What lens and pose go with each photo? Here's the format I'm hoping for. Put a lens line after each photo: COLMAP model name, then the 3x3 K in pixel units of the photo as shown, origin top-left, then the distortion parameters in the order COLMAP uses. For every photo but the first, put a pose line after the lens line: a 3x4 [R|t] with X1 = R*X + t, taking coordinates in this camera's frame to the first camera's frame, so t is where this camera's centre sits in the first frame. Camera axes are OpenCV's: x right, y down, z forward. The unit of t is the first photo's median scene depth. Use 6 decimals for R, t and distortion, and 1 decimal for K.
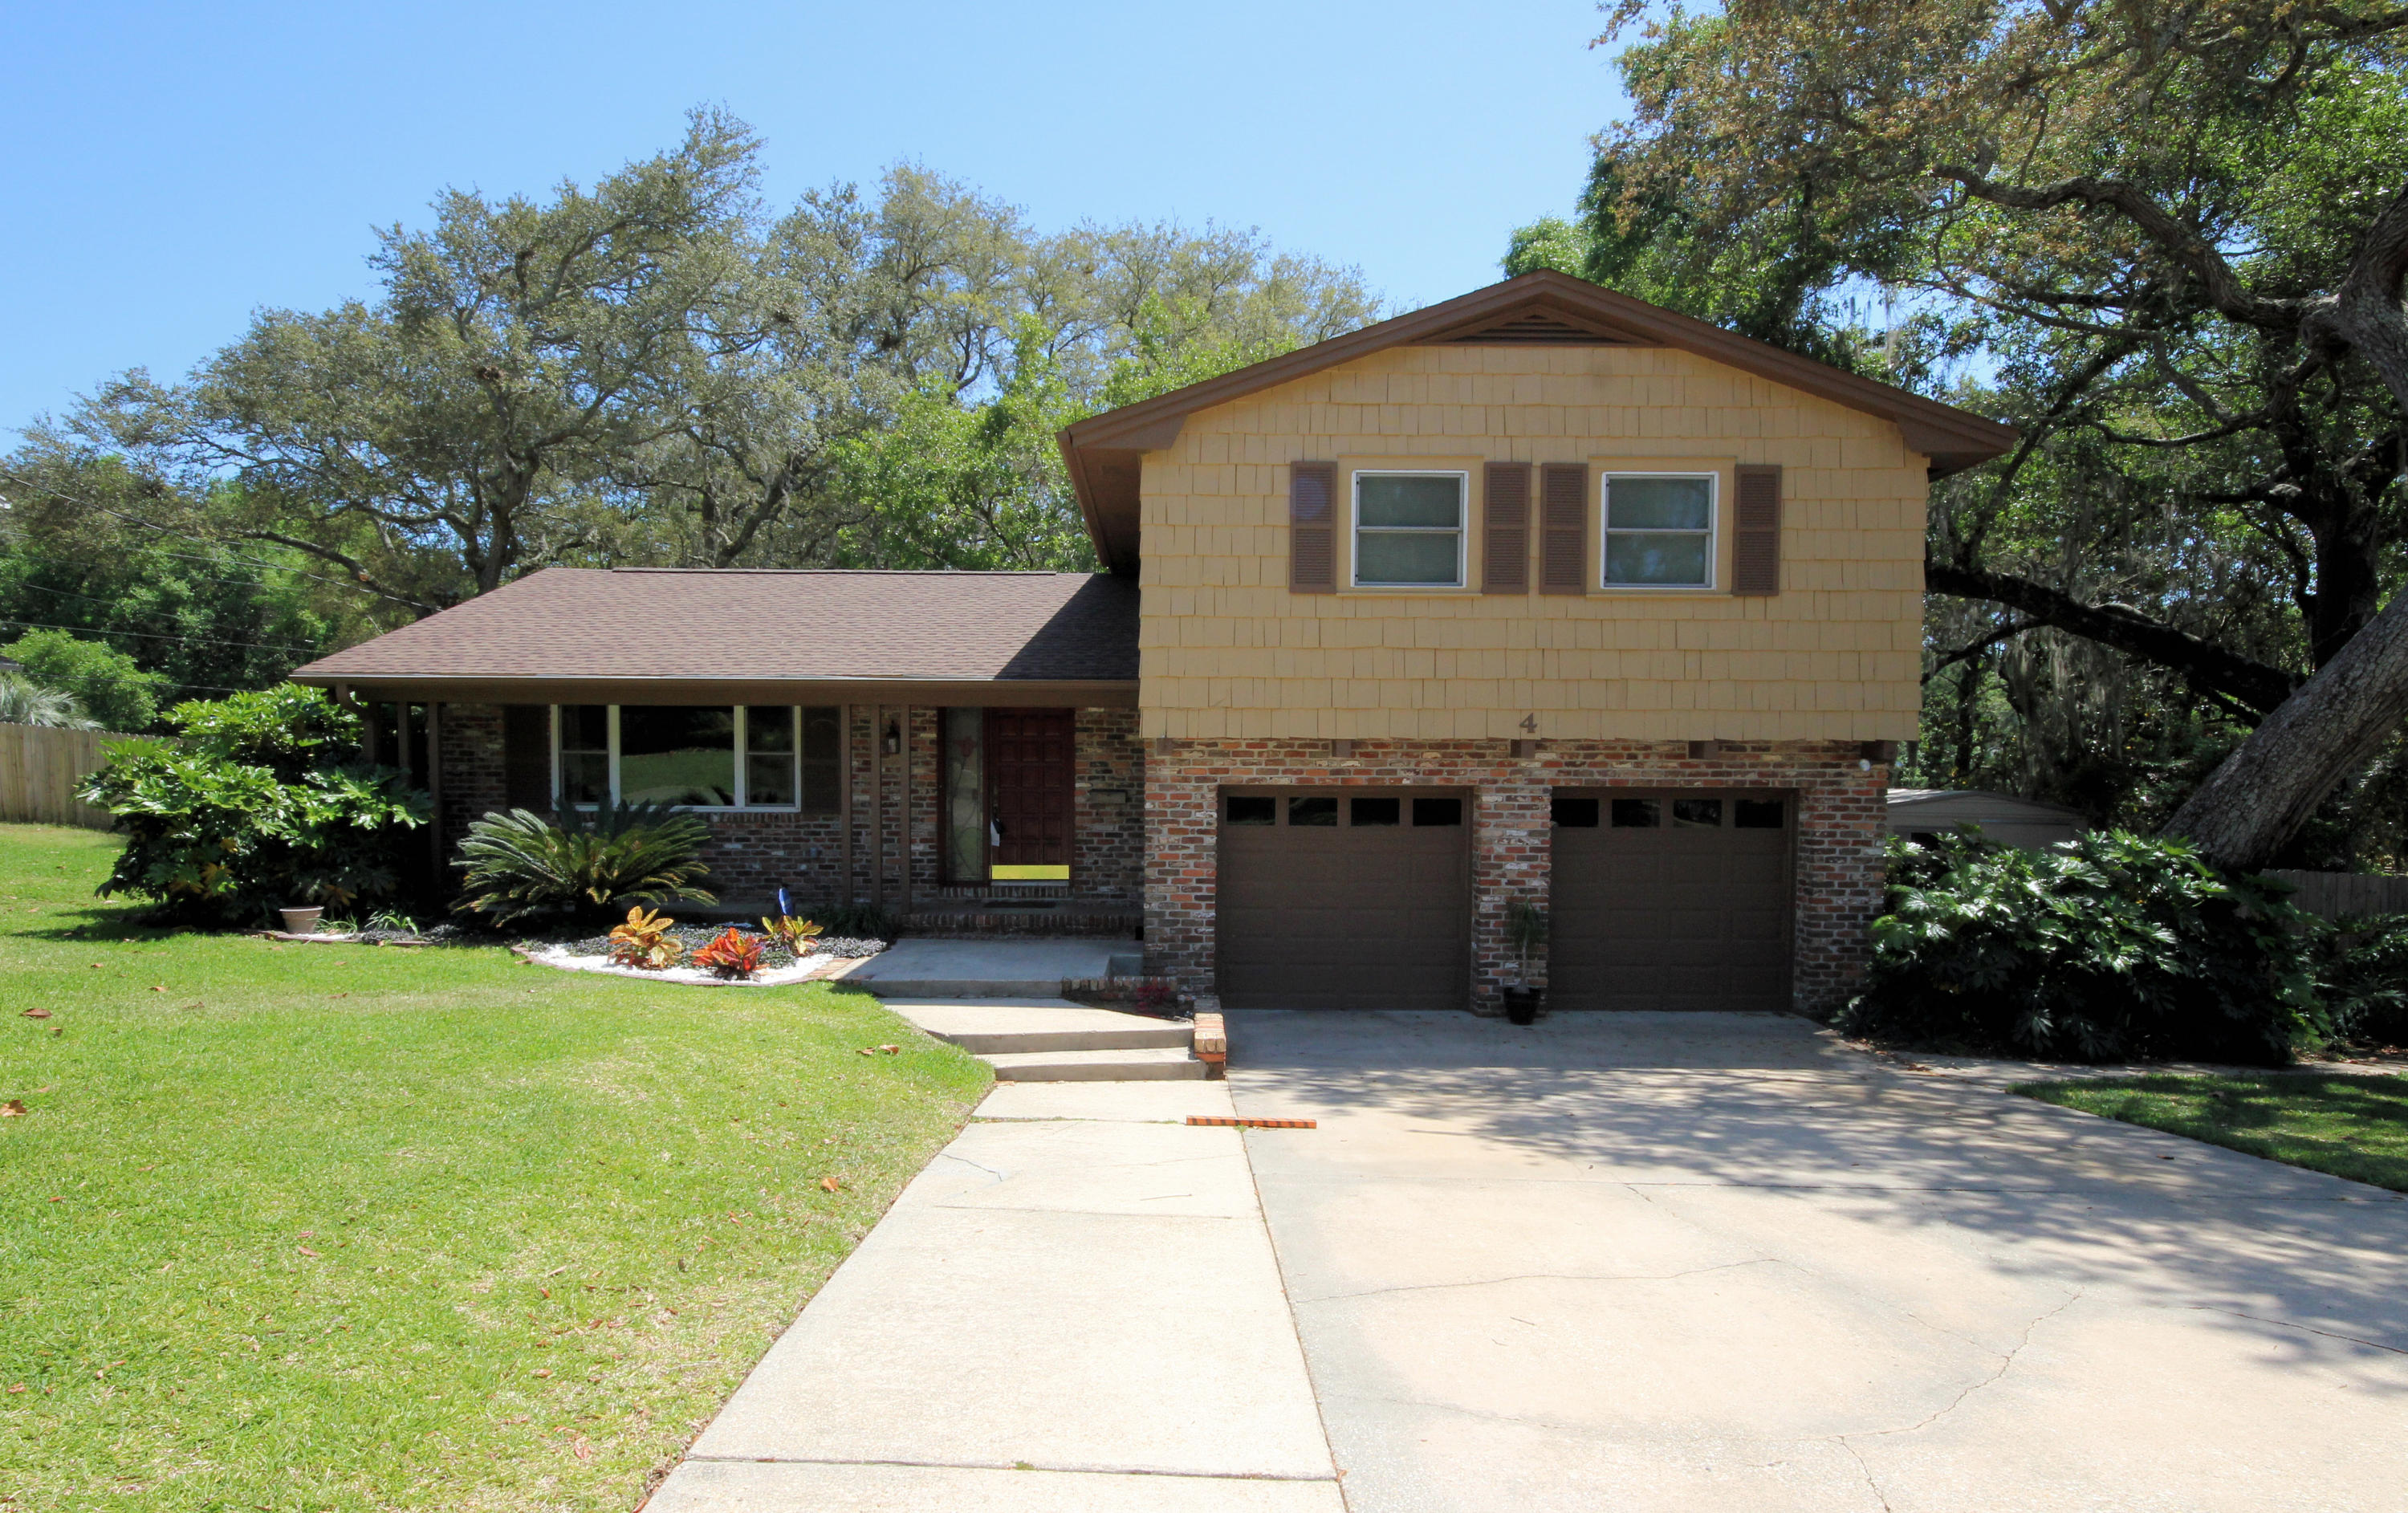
lens RADIAL K [[1355.7, 0, 1204.1], [0, 1355.7, 832.7], [0, 0, 1]] dist [0.003255, 0.032874]
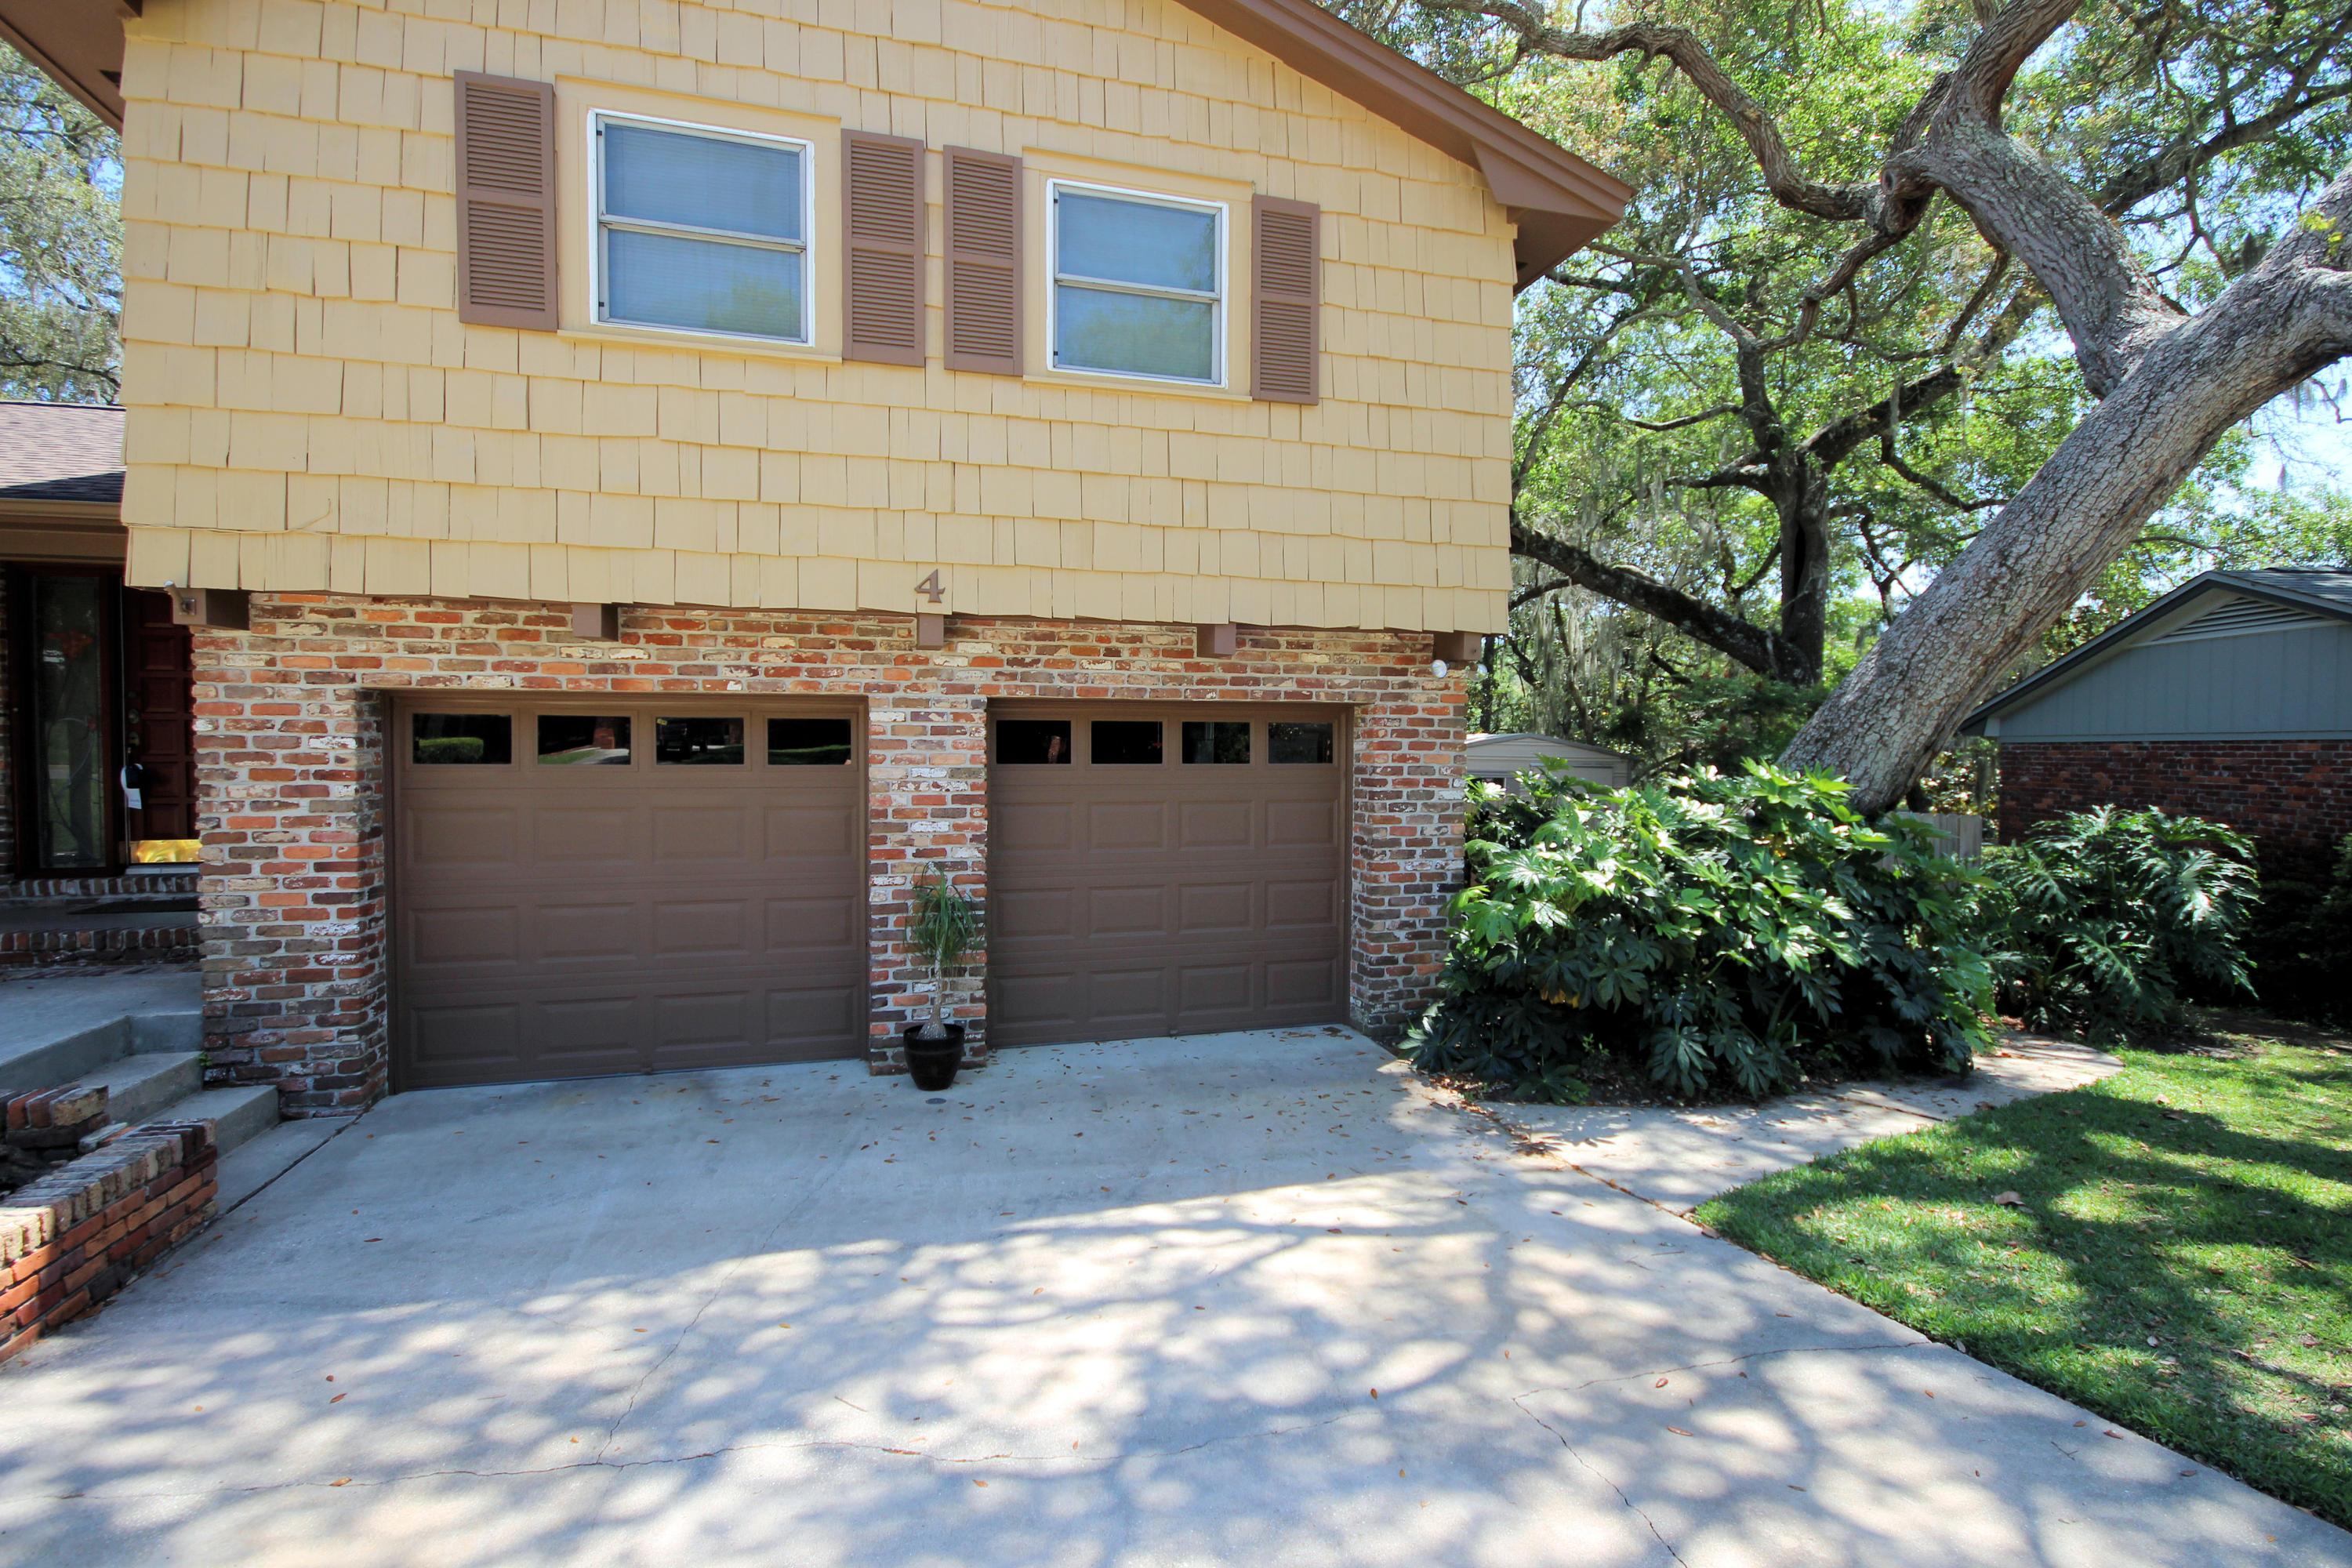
lens RADIAL K [[1083.7, 0, 1193.0], [0, 1083.7, 782.0], [0, 0, 1]] dist [0.013738, -0.015468]
pose [[0.965079, -0.010981, 0.261729, 0.217239], [0.013503, 0.999878, -0.007840, 0.009967], [-0.261611, 0.011100, 0.965110, 0.494790]]
